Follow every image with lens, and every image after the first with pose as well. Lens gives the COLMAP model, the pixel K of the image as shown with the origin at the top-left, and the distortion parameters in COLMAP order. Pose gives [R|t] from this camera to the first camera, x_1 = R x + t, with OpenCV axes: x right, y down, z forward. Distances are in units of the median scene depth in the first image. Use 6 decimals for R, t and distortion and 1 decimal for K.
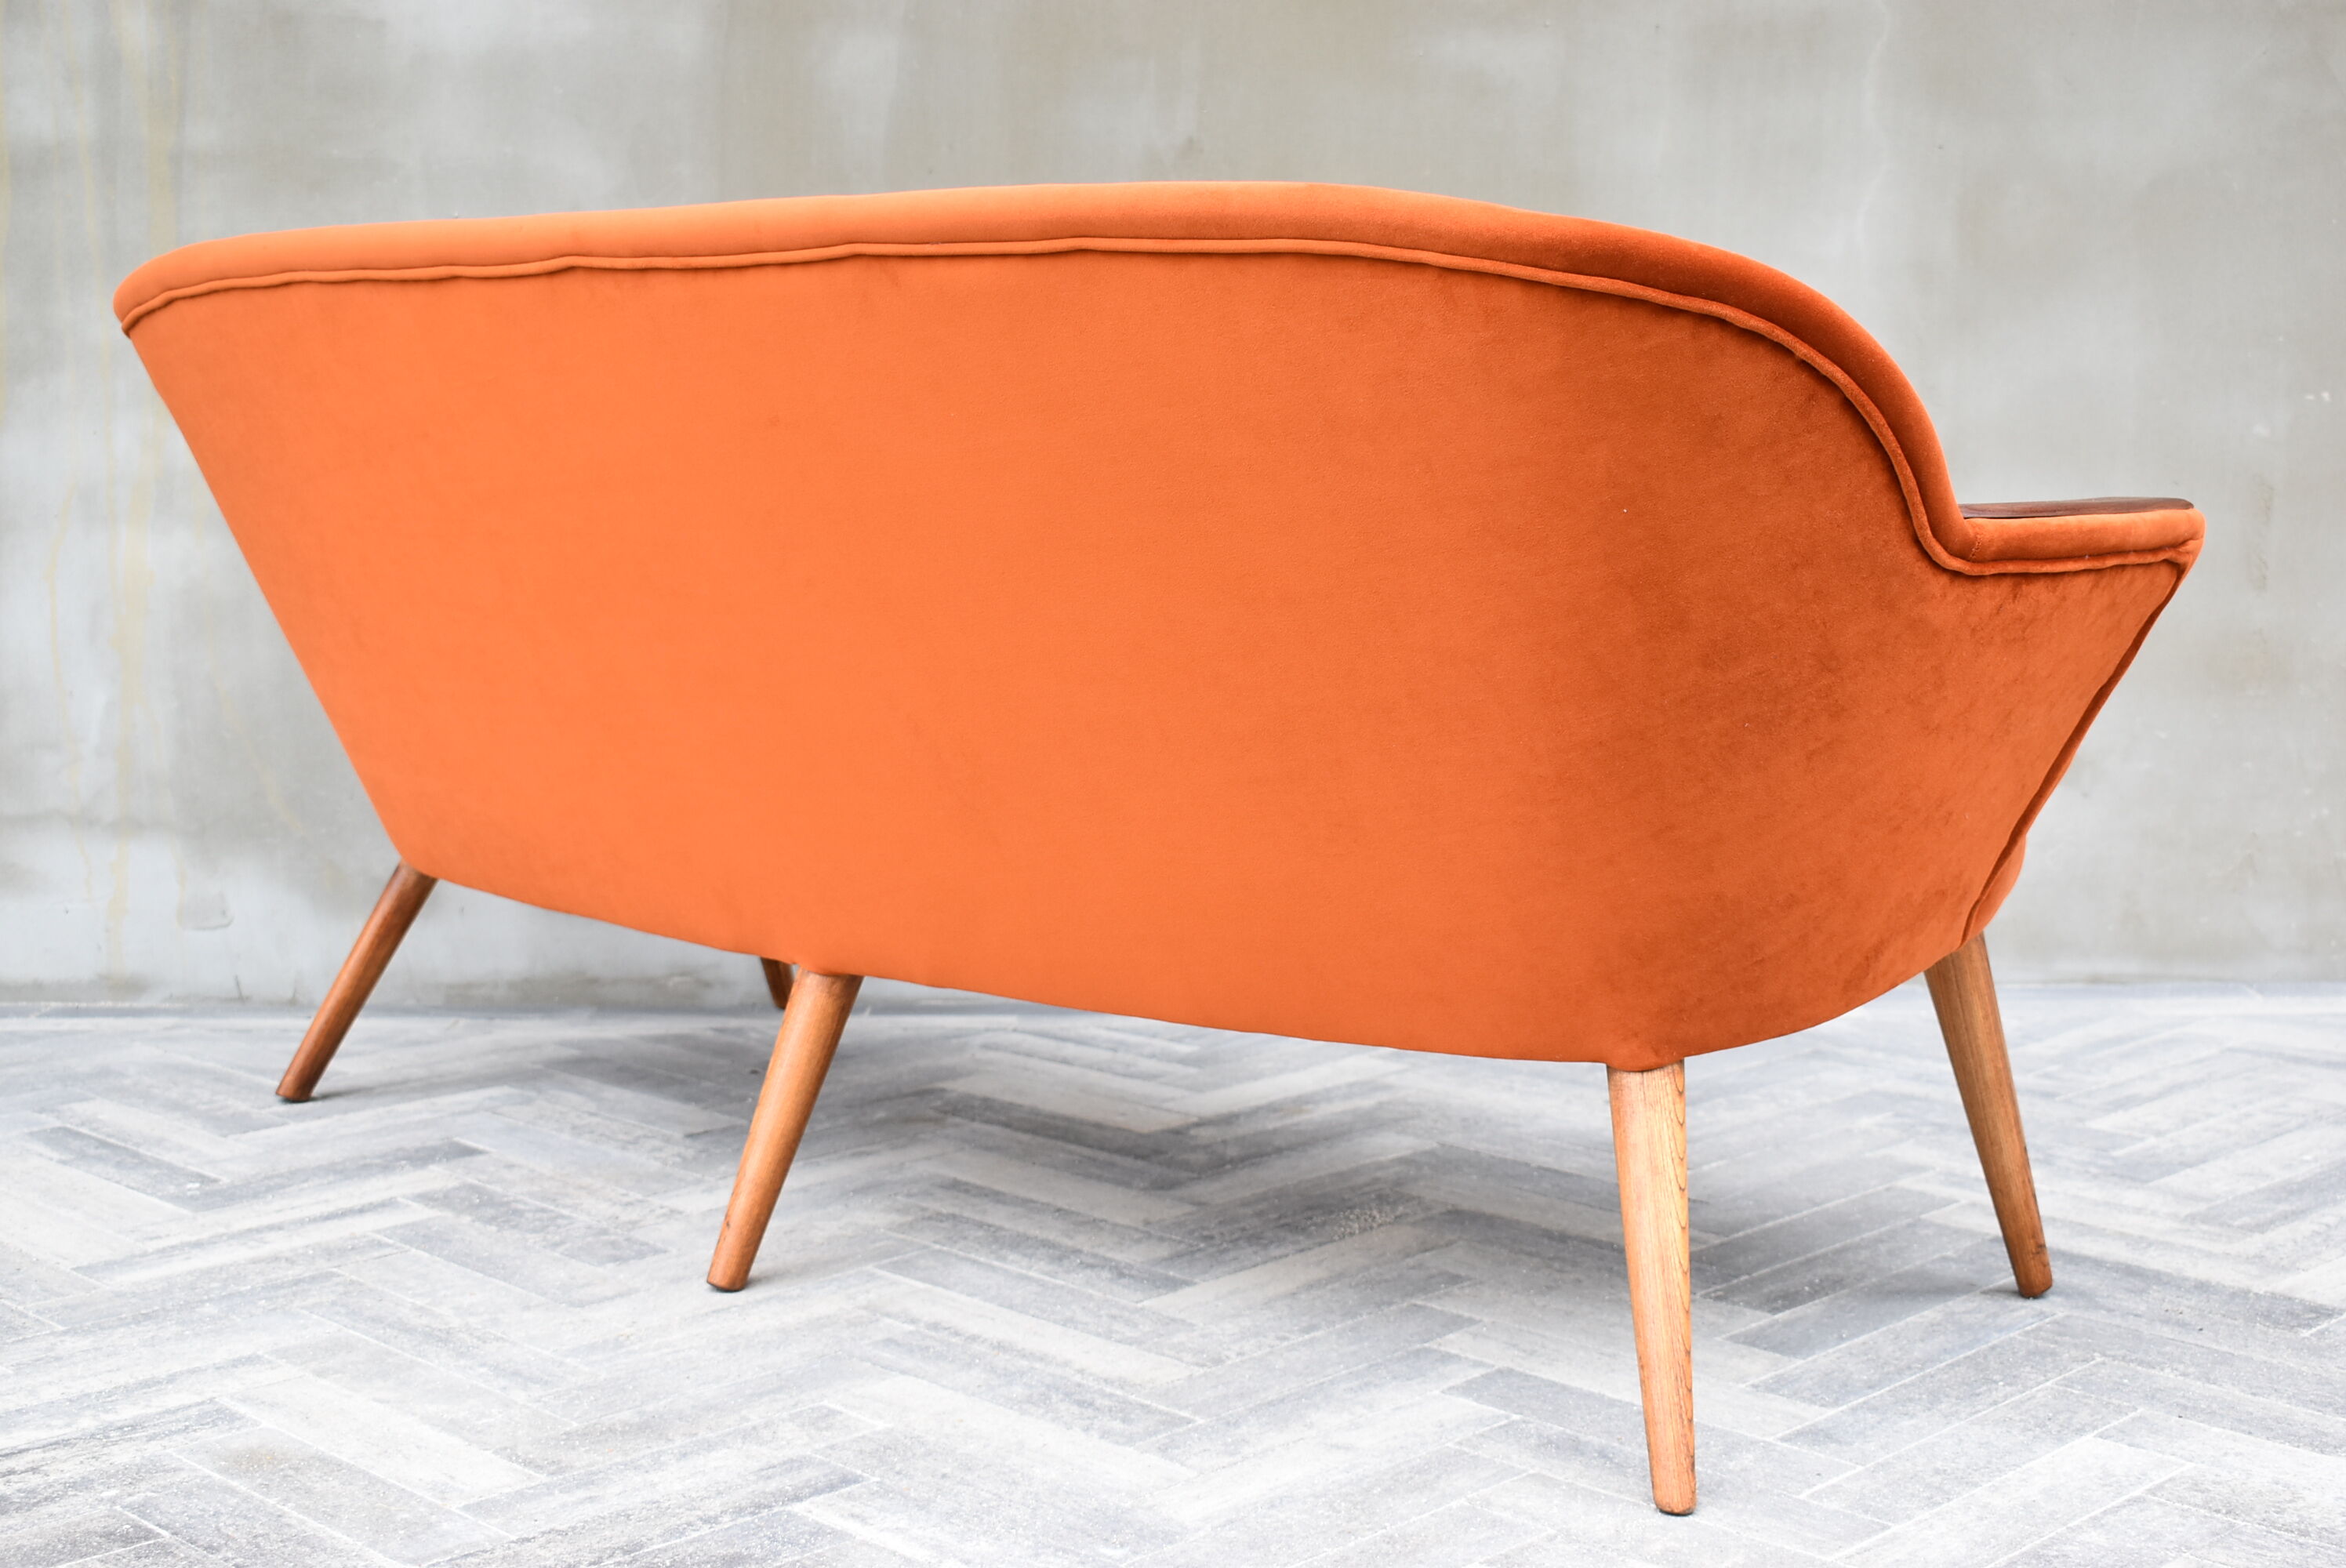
lens RADIAL K [[3328.0, 0, 1180.9], [0, 3328.0, 802.5], [0, 0, 1]] dist [-0.030413, 0.000000]
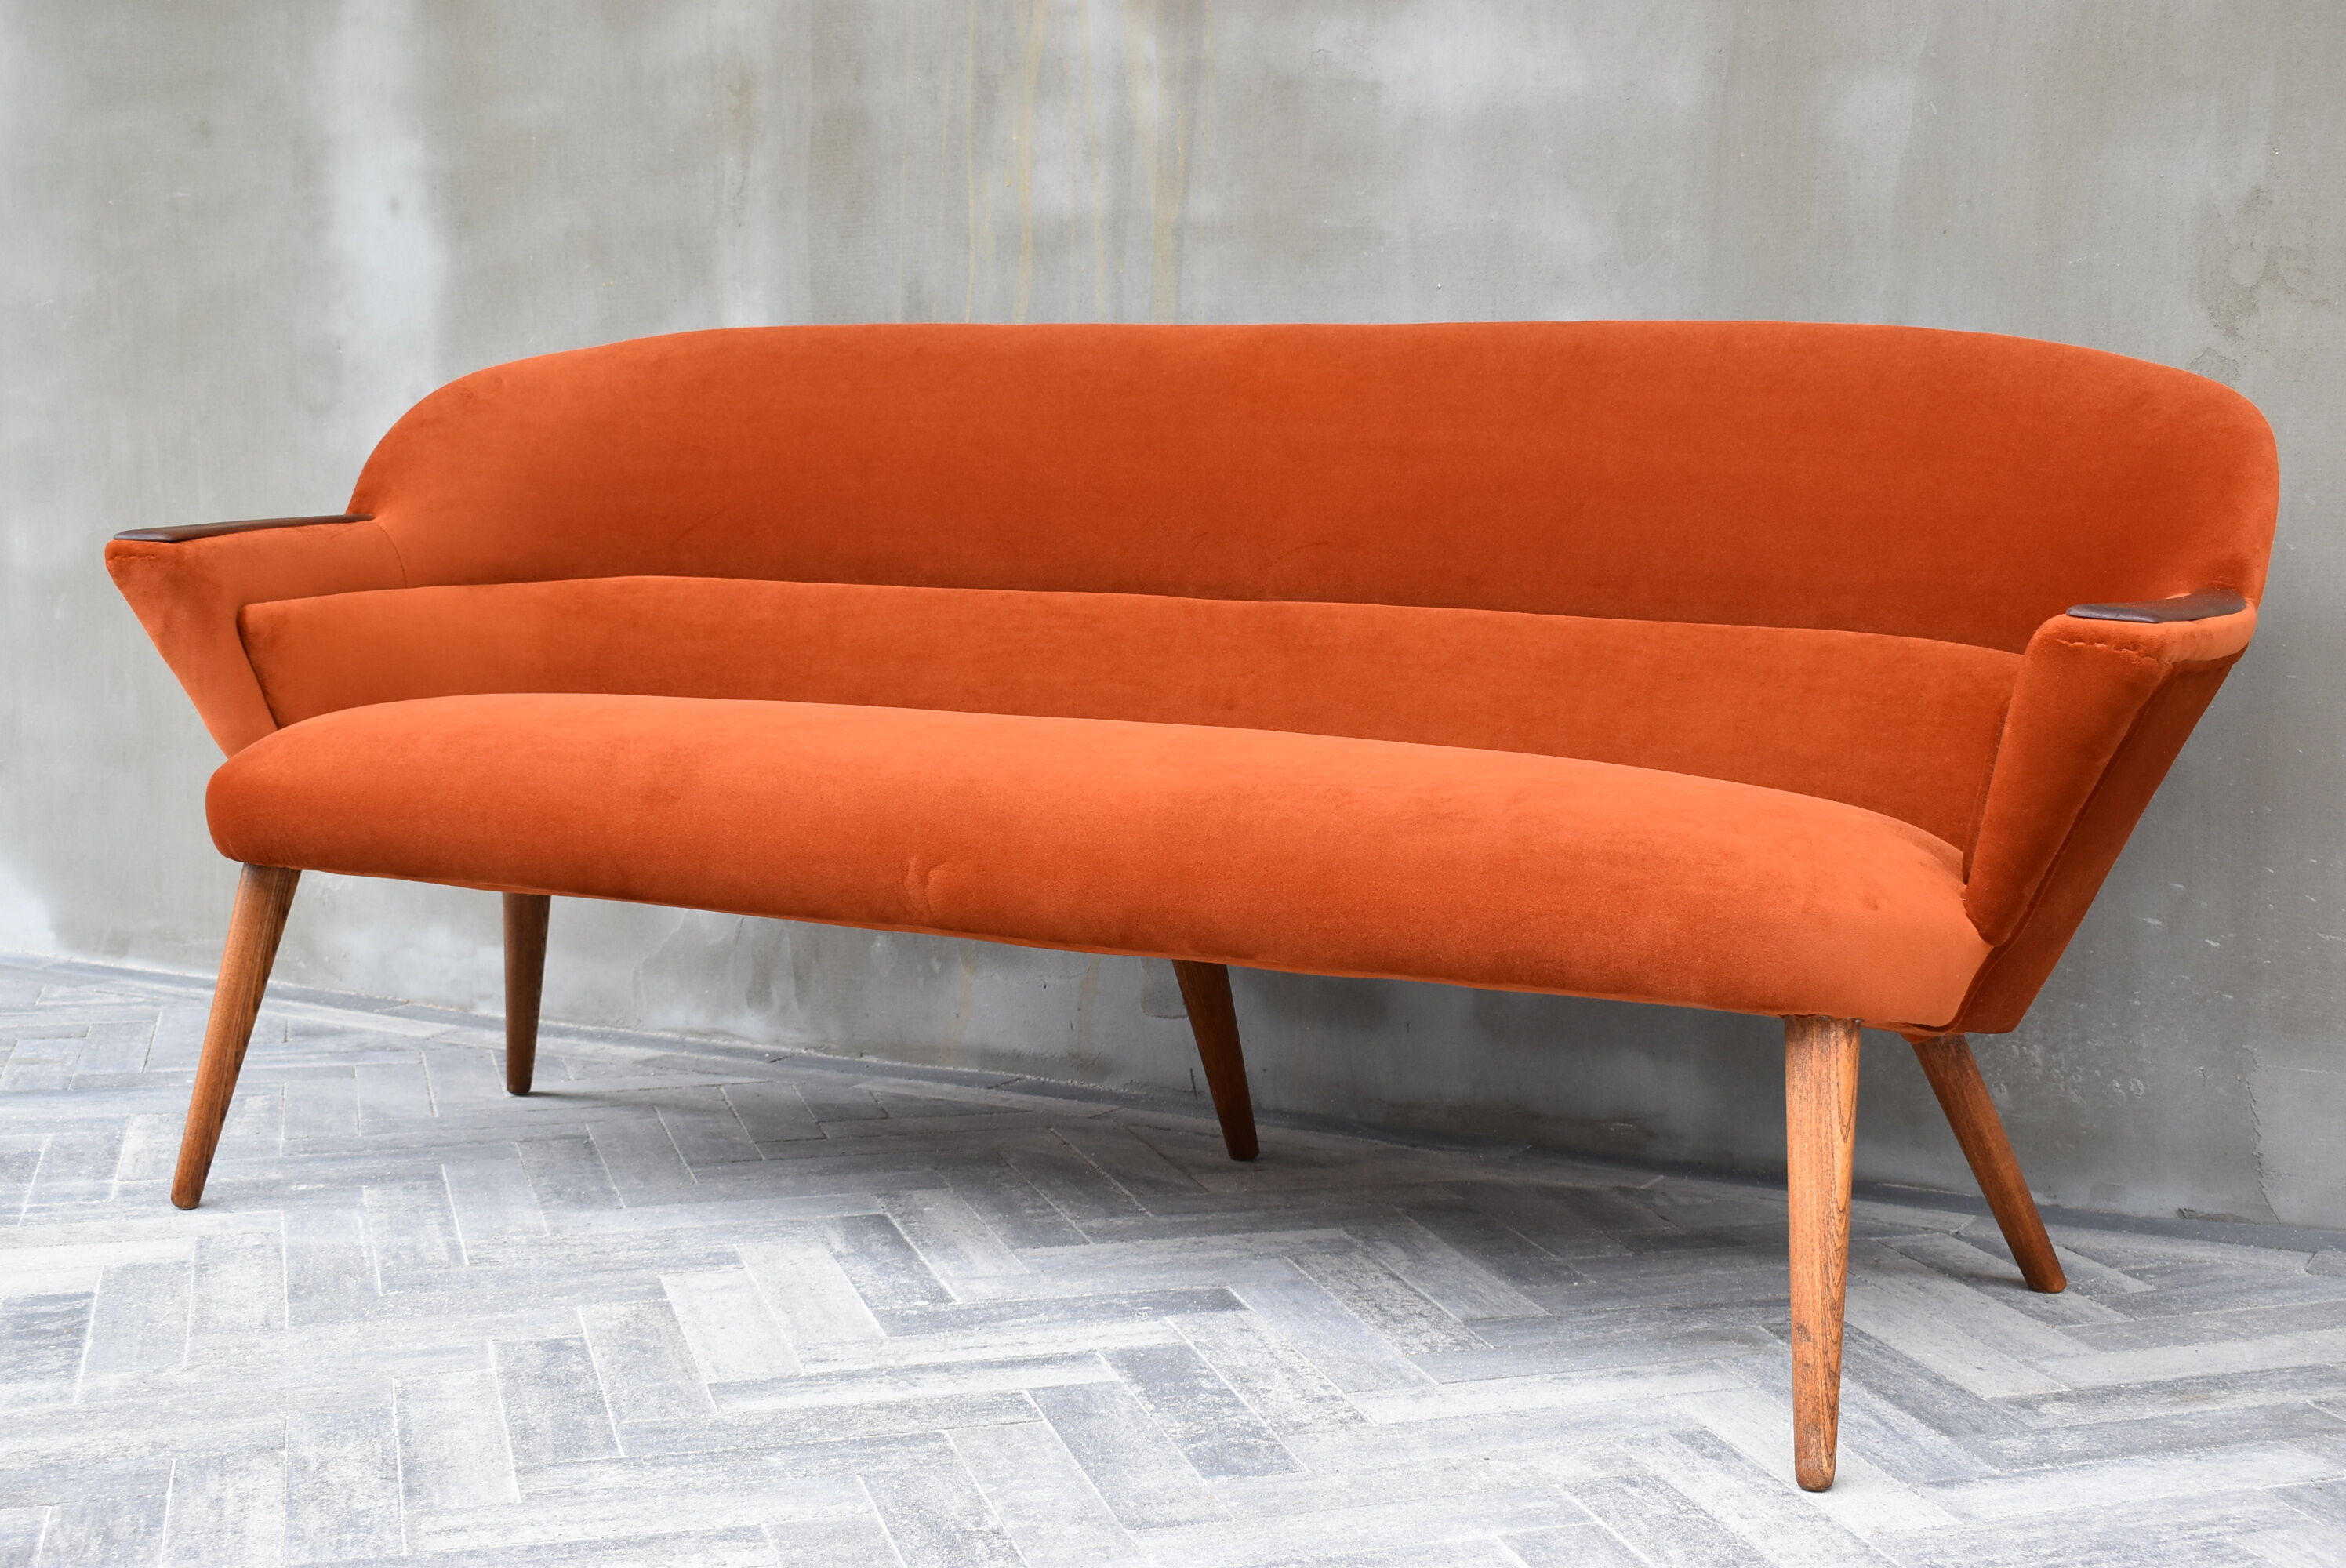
lens RADIAL K [[3018.7, 0, 1205.5], [0, 3018.7, 803.1], [0, 0, 1]] dist [-0.045304, 0.000000]
pose [[0.882595, 0.068295, -0.465147, 0.191248], [-0.078700, 0.996894, -0.002960, -0.035226], [0.463500, 0.039219, 0.885228, 0.329127]]
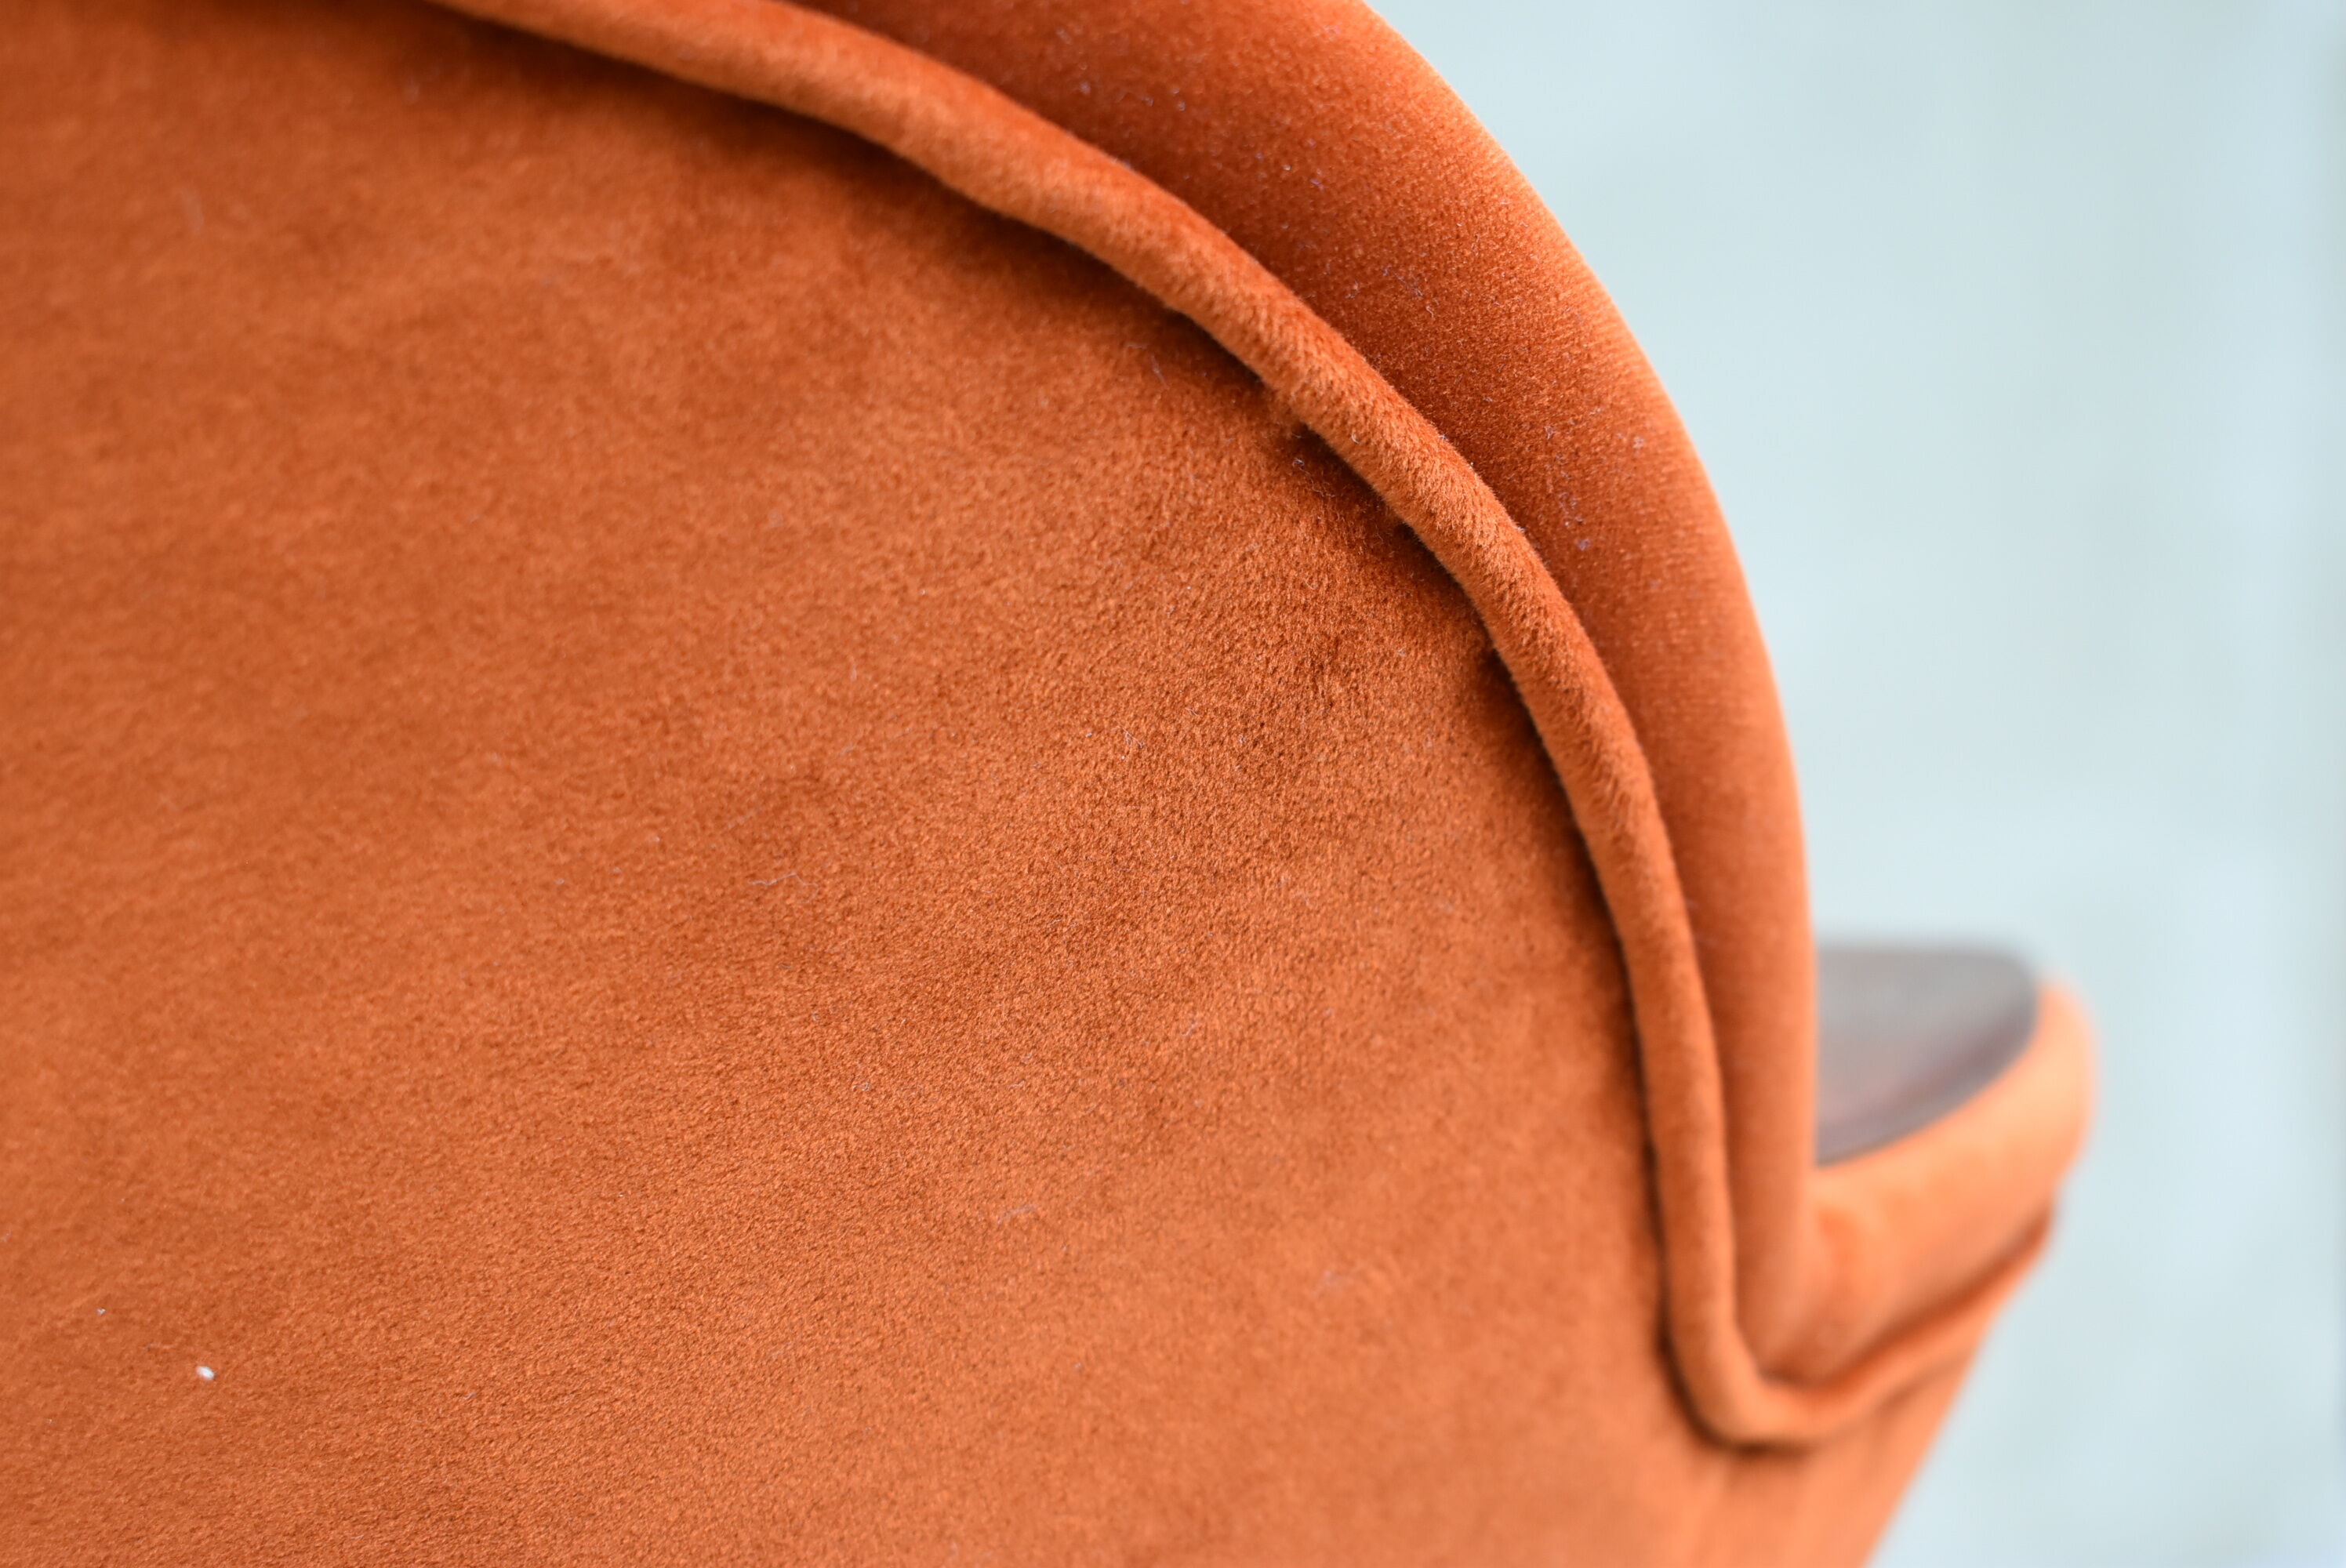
lens RADIAL K [[3895.7, 0, 1172.5], [0, 3895.7, 785.6], [0, 0, 1]] dist [-0.064327, 0.000000]
pose [[0.912894, -0.017573, 0.407818, 0.081759], [0.041124, 0.997949, -0.049053, -0.084490], [-0.406120, 0.061552, 0.911744, 0.657163]]
